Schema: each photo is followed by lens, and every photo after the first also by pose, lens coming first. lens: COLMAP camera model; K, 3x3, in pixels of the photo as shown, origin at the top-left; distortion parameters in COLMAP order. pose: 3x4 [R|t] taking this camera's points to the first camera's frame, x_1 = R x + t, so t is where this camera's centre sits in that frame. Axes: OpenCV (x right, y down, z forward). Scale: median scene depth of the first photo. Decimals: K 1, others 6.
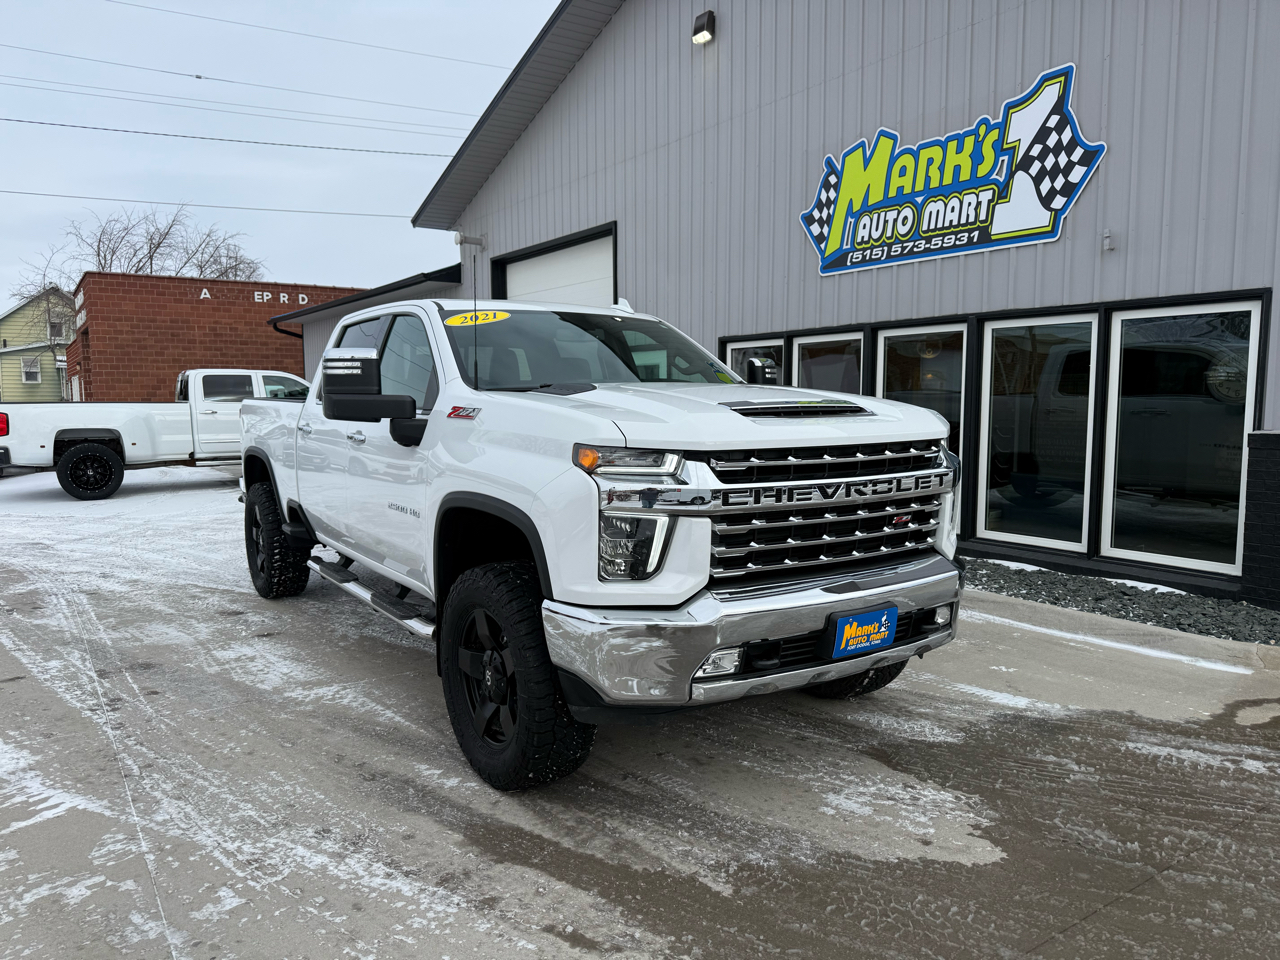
lens RADIAL K [[894.3, 0, 630.8], [0, 894.3, 478.7], [0, 0, 1]] dist [0.042408, -0.051796]
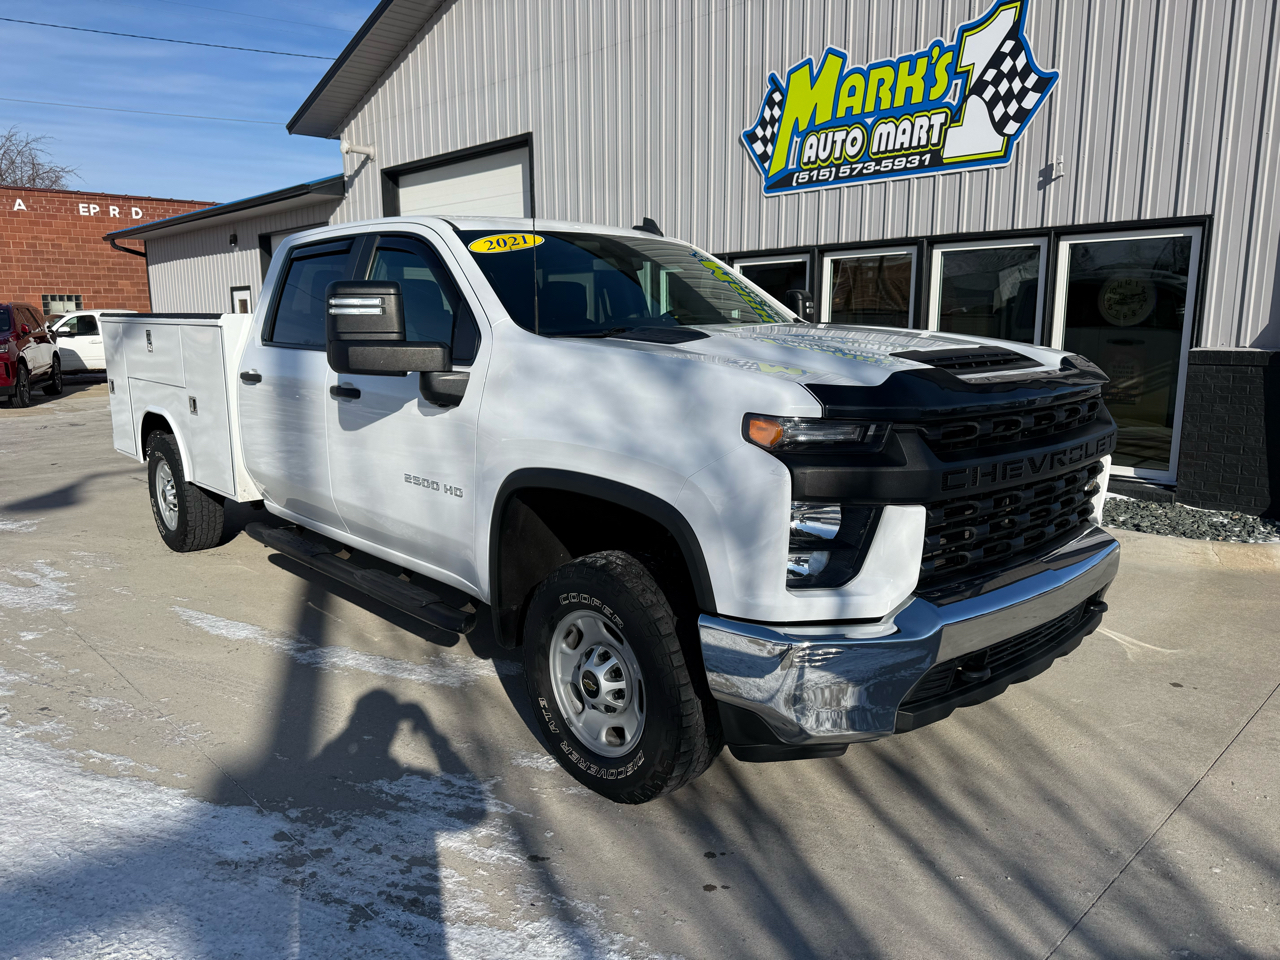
lens RADIAL K [[900.9, 0, 647.0], [0, 900.9, 479.6], [0, 0, 1]] dist [0.003913, 0.001205]
pose [[0.985551, -0.030363, 0.166633, -0.104156], [0.016711, 0.996432, 0.082727, 0.002967], [-0.168550, -0.078747, 0.982542, 0.017136]]
